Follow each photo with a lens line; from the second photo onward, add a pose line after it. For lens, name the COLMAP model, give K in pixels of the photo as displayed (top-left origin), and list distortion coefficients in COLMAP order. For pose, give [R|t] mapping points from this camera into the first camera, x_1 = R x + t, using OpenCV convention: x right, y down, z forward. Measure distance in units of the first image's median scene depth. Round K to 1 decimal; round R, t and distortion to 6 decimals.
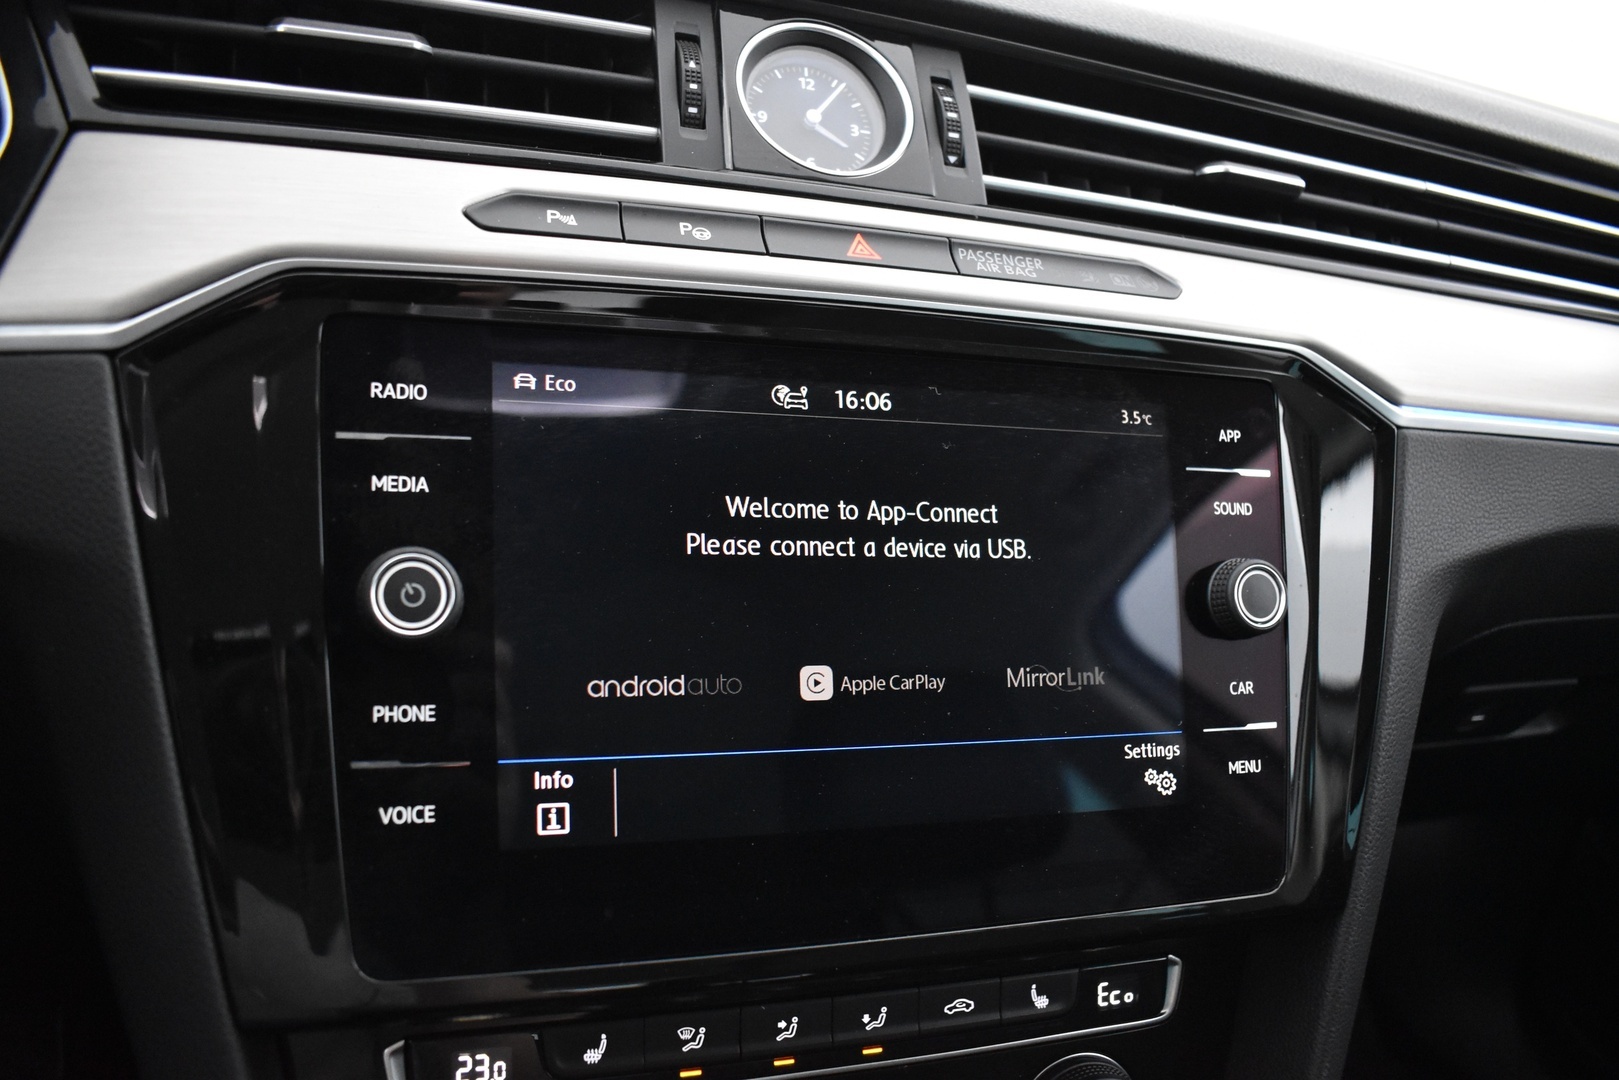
lens RADIAL K [[1228.4, 0, 809.5], [0, 1228.4, 540.0], [0, 0, 1]] dist [-0.093411, 0.006229]
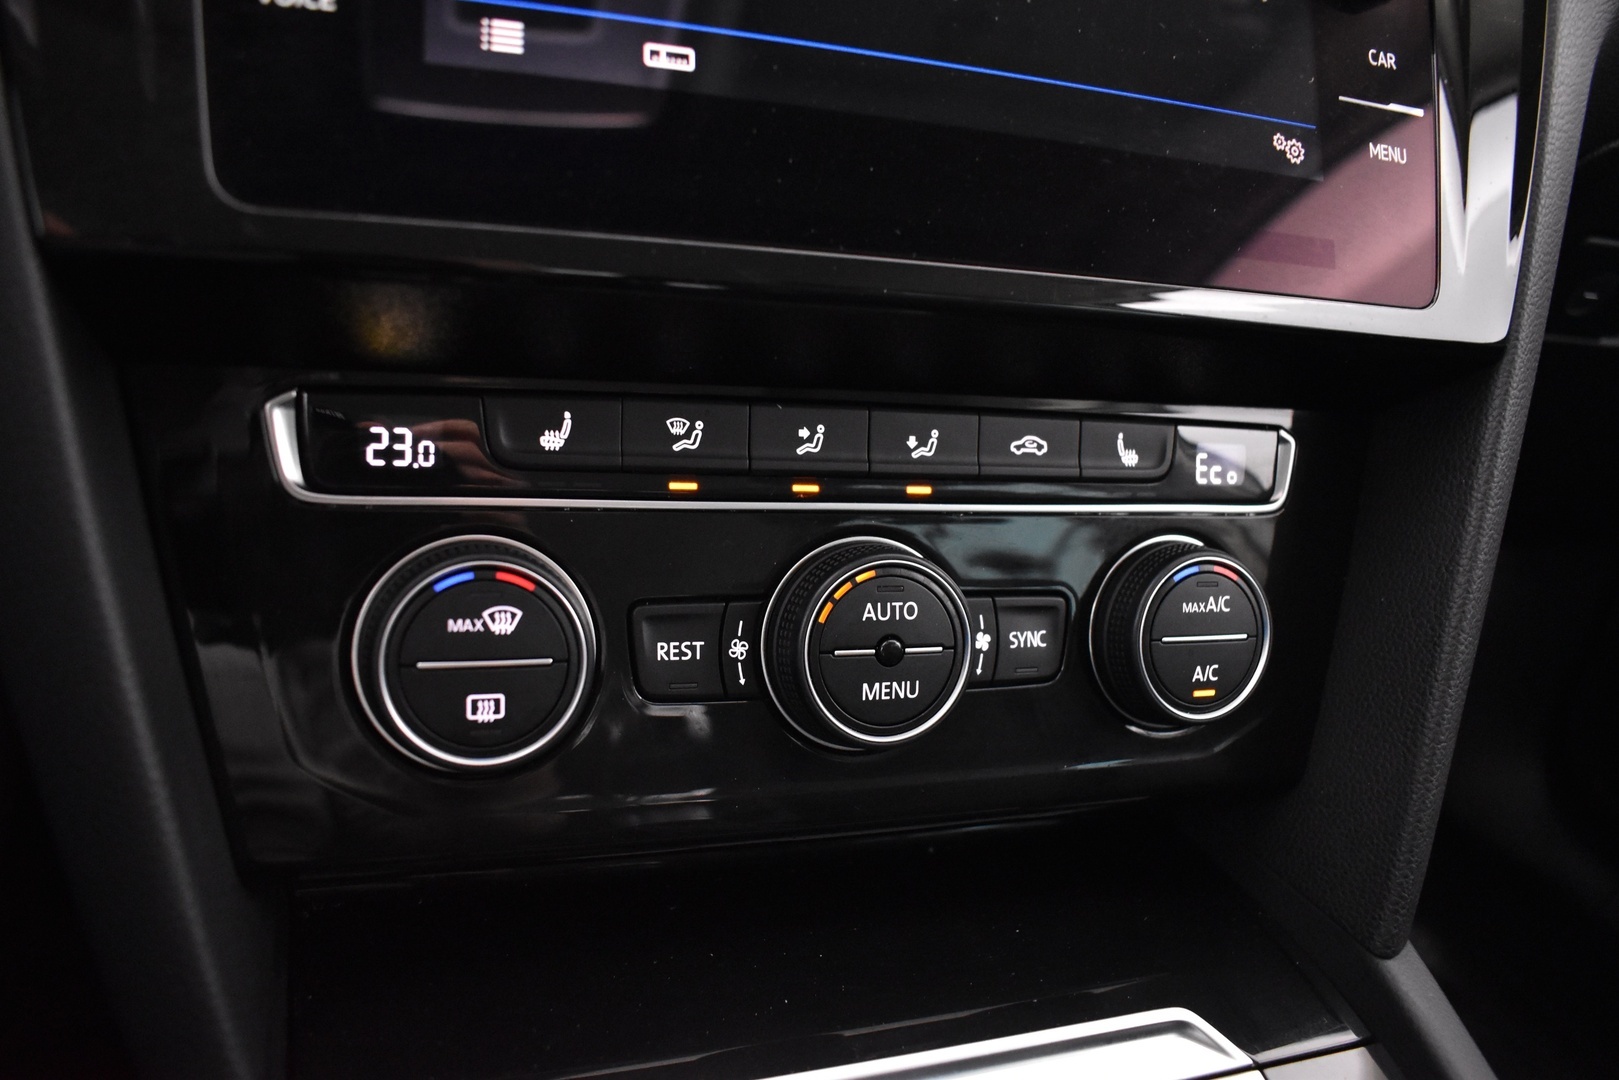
lens RADIAL K [[1228.4, 0, 809.5], [0, 1228.4, 540.0], [0, 0, 1]] dist [-0.093411, 0.006229]
pose [[0.999792, 0.006332, 0.019367, -0.033450], [-0.007768, 0.997155, 0.074982, 0.406538], [-0.018837, -0.075117, 0.996997, 0.225120]]
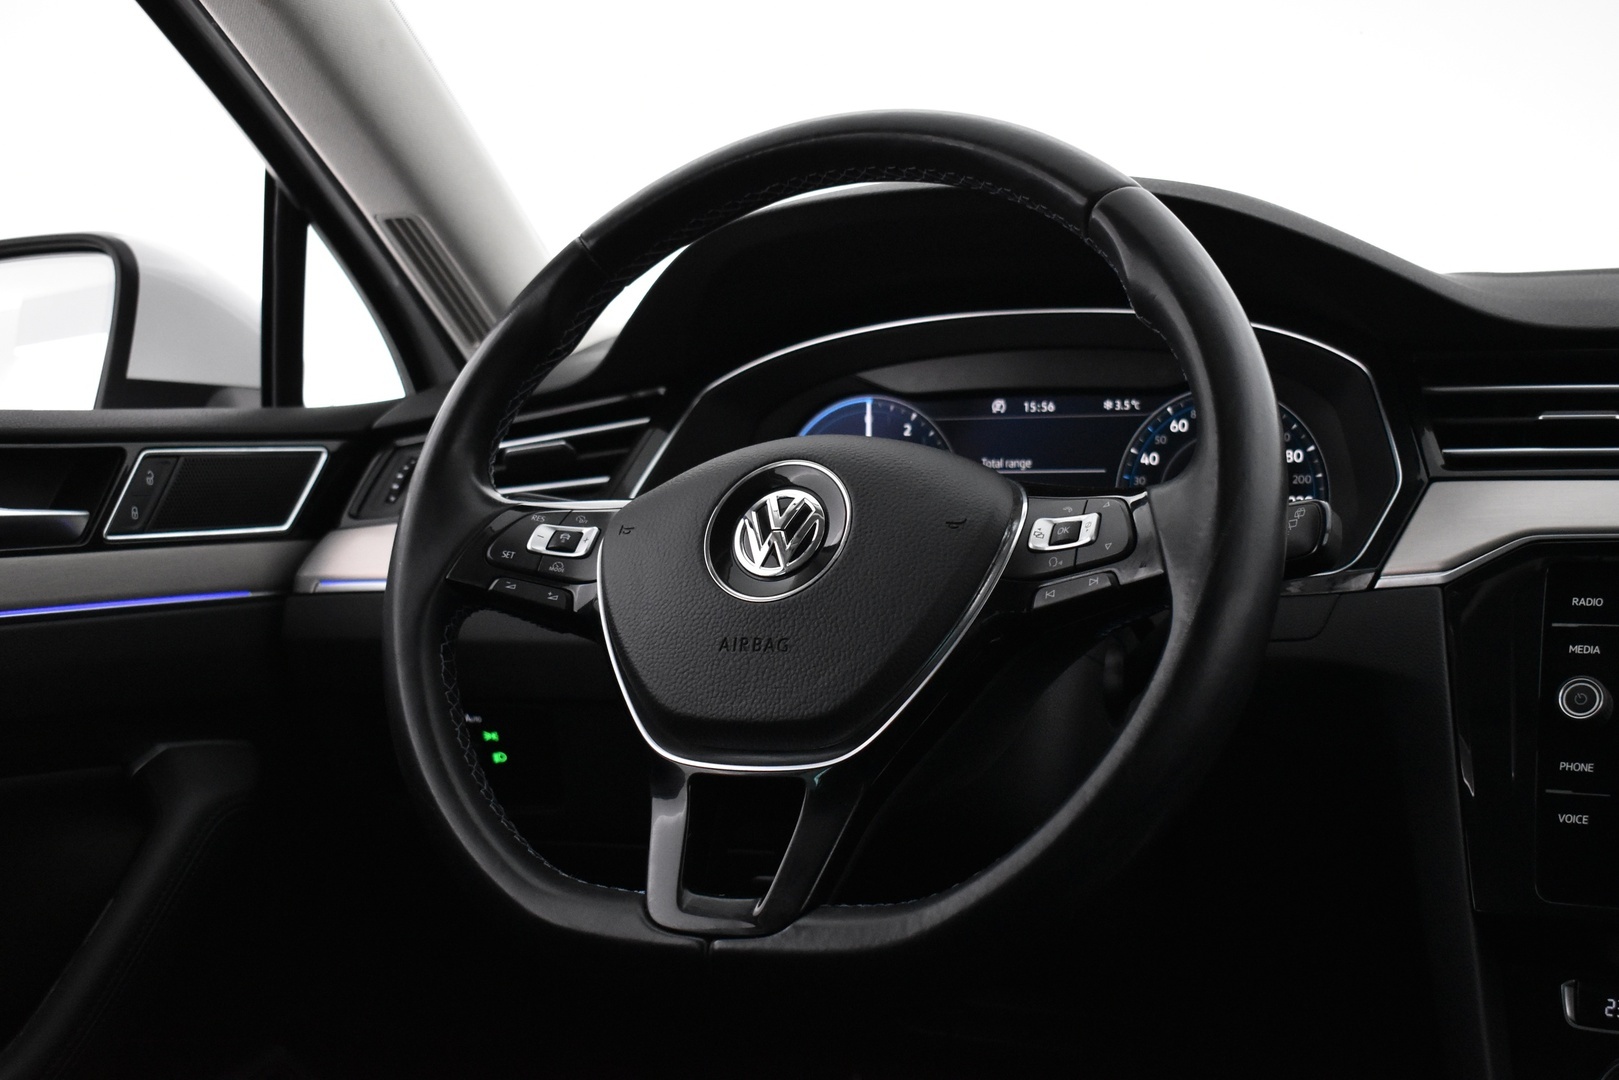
lens RADIAL K [[2218.4, 0, 809.5], [0, 2218.4, 540.0], [0, 0, 1]] dist [-0.023744, -0.000370]
pose [[0.656579, -0.101972, -0.747332, 1.201237], [-0.138603, 0.957634, -0.252439, 0.683072], [0.741413, 0.269329, 0.614629, -1.678520]]
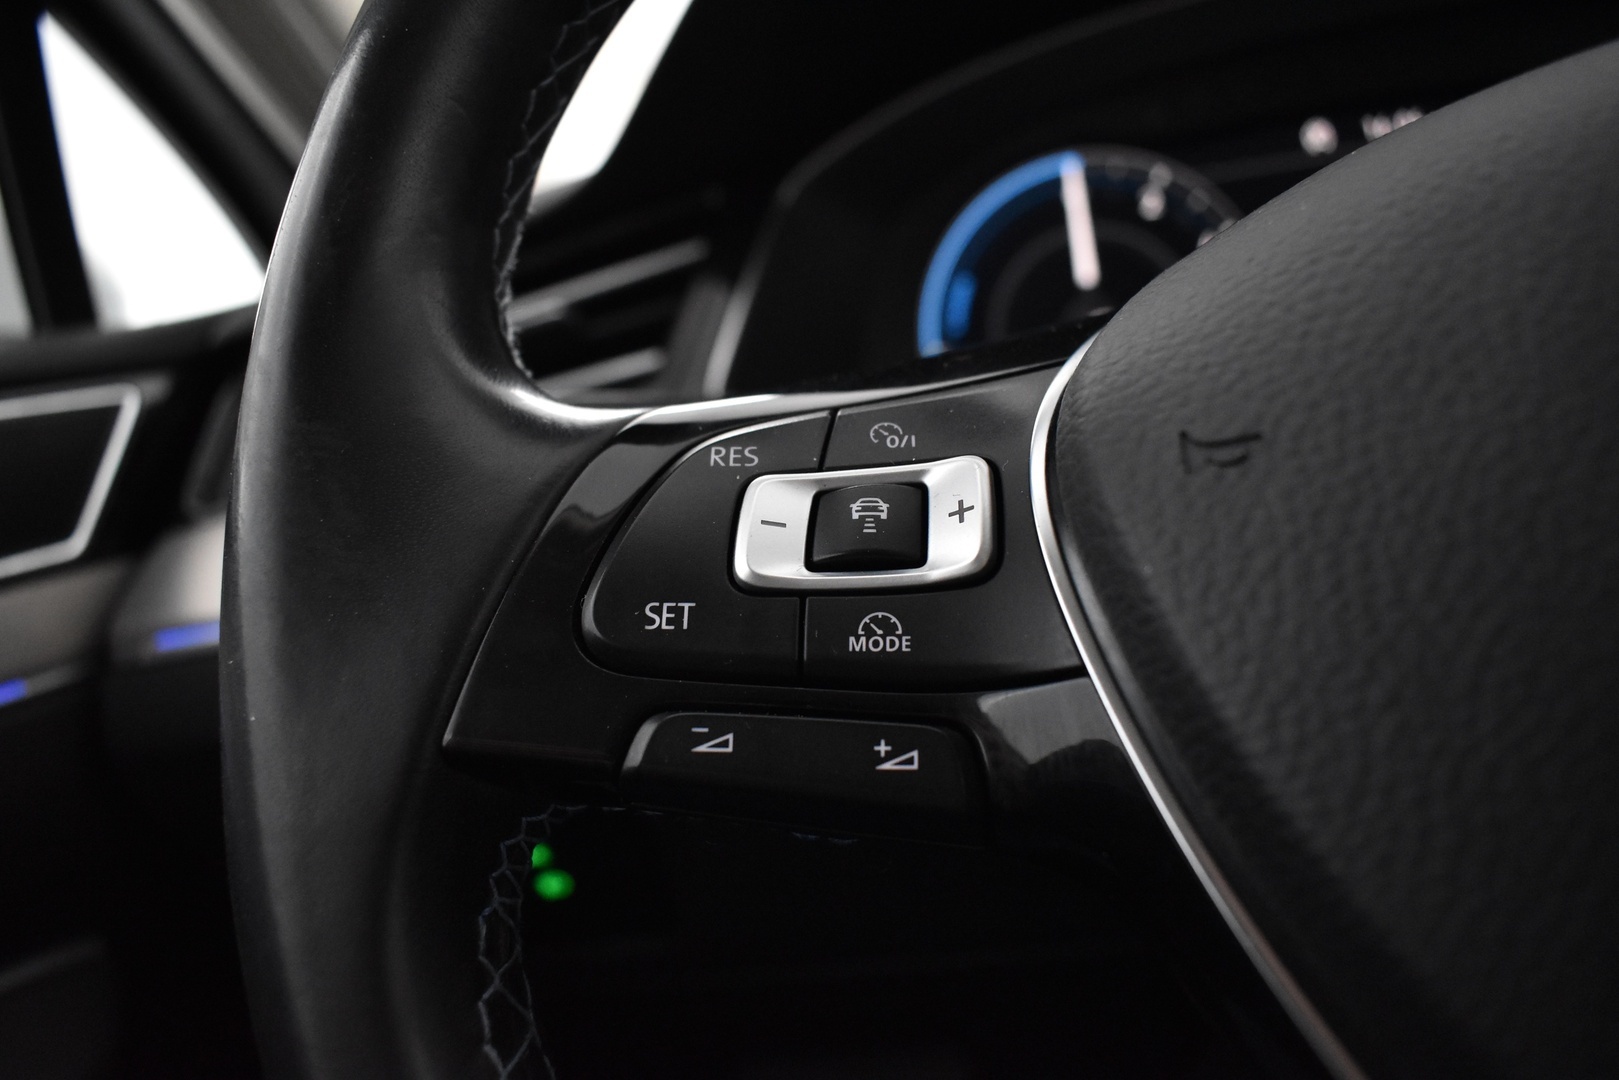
lens RADIAL K [[1228.4, 0, 809.5], [0, 1228.4, 540.0], [0, 0, 1]] dist [-0.093411, 0.006229]
pose [[0.765554, -0.153476, -0.624797, -1.017733], [0.069314, 0.985153, -0.157065, 0.040522], [0.639626, 0.076934, 0.764826, -0.420881]]
